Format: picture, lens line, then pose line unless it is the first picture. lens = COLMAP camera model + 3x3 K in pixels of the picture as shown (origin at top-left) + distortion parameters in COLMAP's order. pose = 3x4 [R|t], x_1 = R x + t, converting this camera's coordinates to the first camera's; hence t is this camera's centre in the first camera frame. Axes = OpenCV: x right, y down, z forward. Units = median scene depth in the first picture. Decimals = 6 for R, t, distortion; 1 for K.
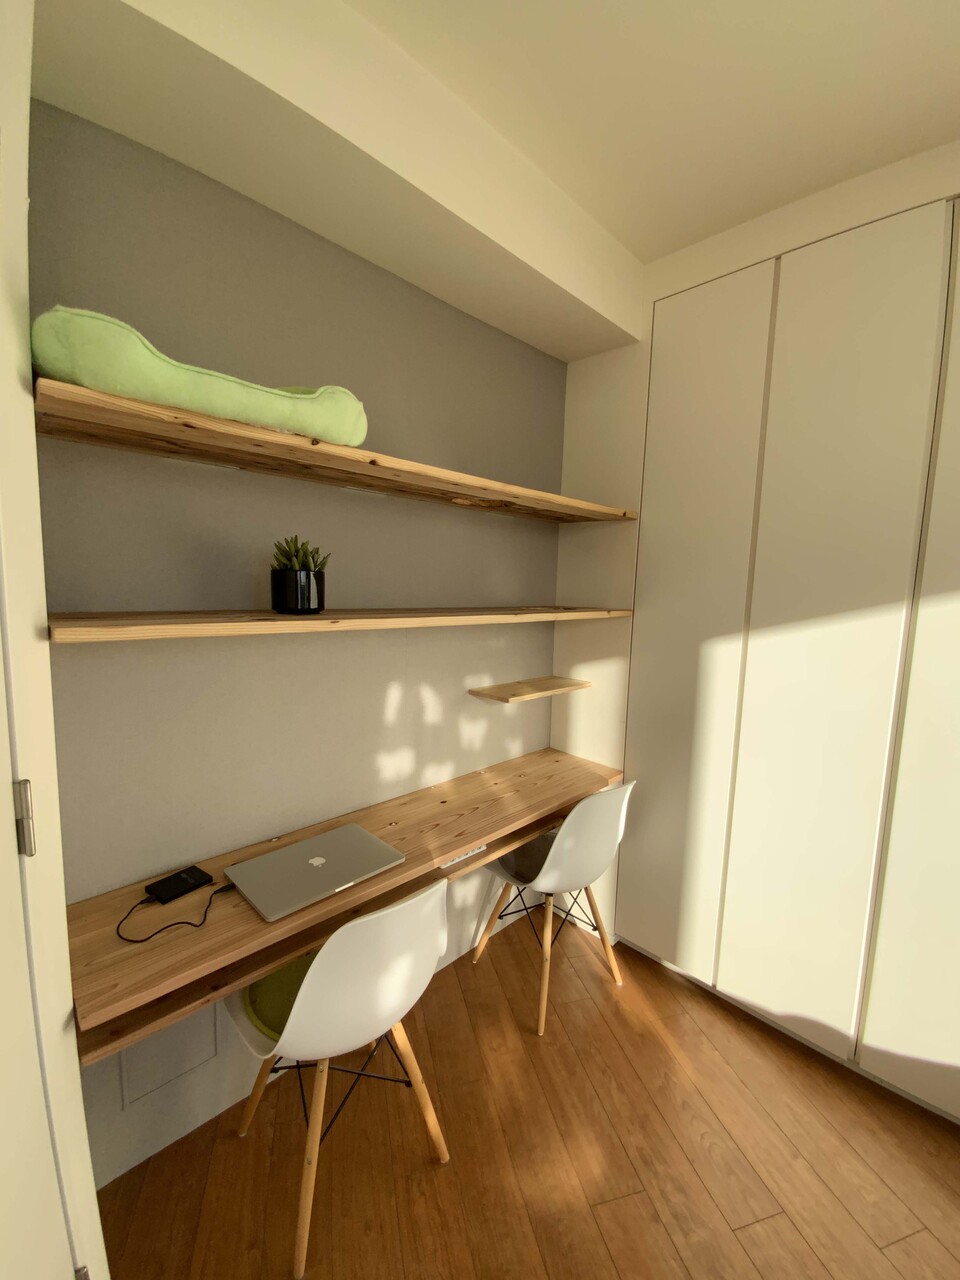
lens RADIAL K [[523.0, 0, 484.6], [0, 523.0, 635.5], [0, 0, 1]] dist [0.000436, -0.012801]
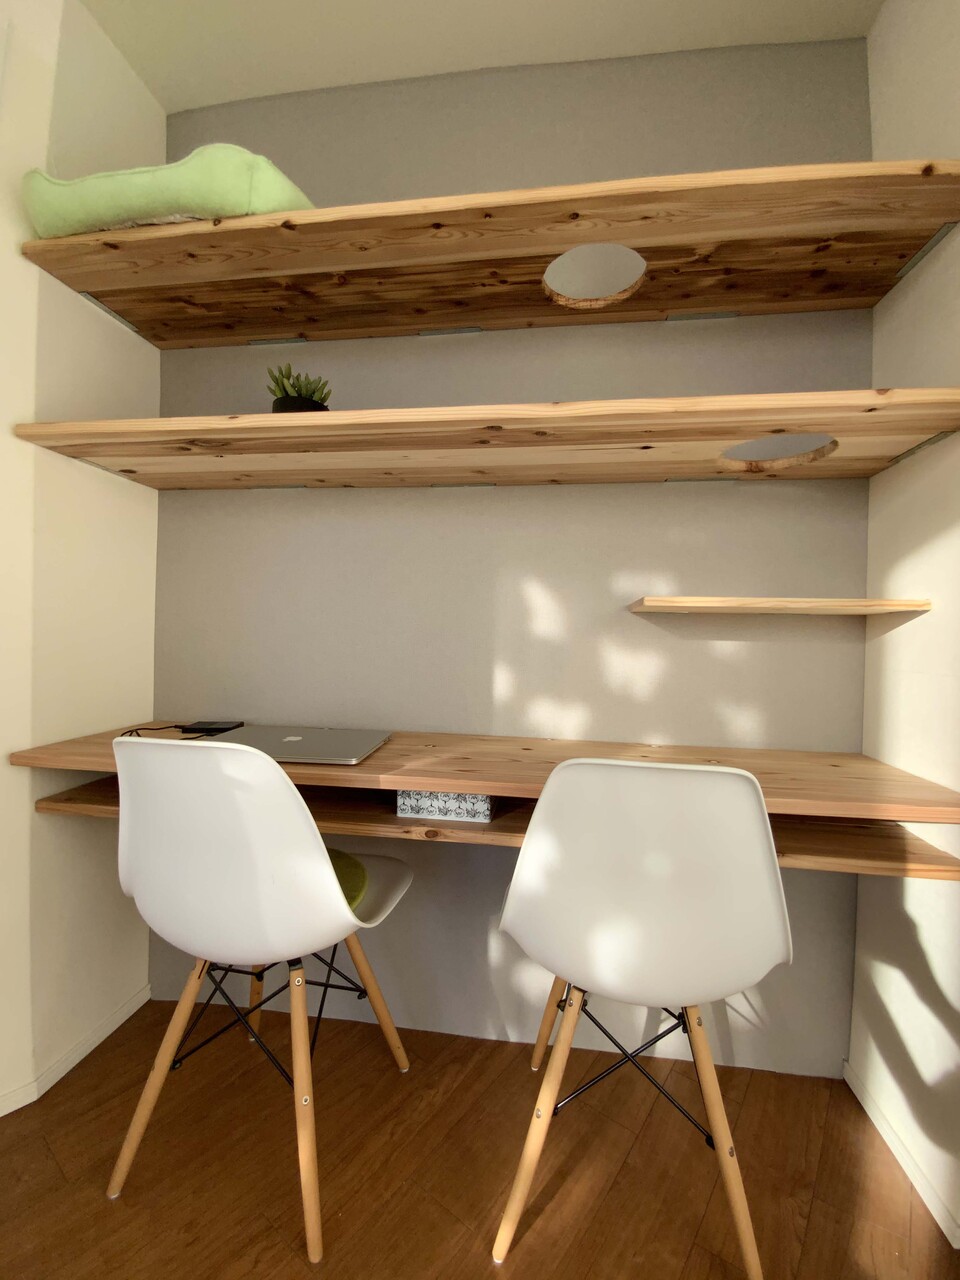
lens RADIAL K [[523.0, 0, 484.6], [0, 523.0, 635.5], [0, 0, 1]] dist [0.000436, -0.012801]
pose [[0.598277, -0.009914, -0.801228, 0.398291], [-0.088466, 0.992994, -0.078343, 0.225685], [0.796391, 0.117752, 0.593208, 0.530897]]
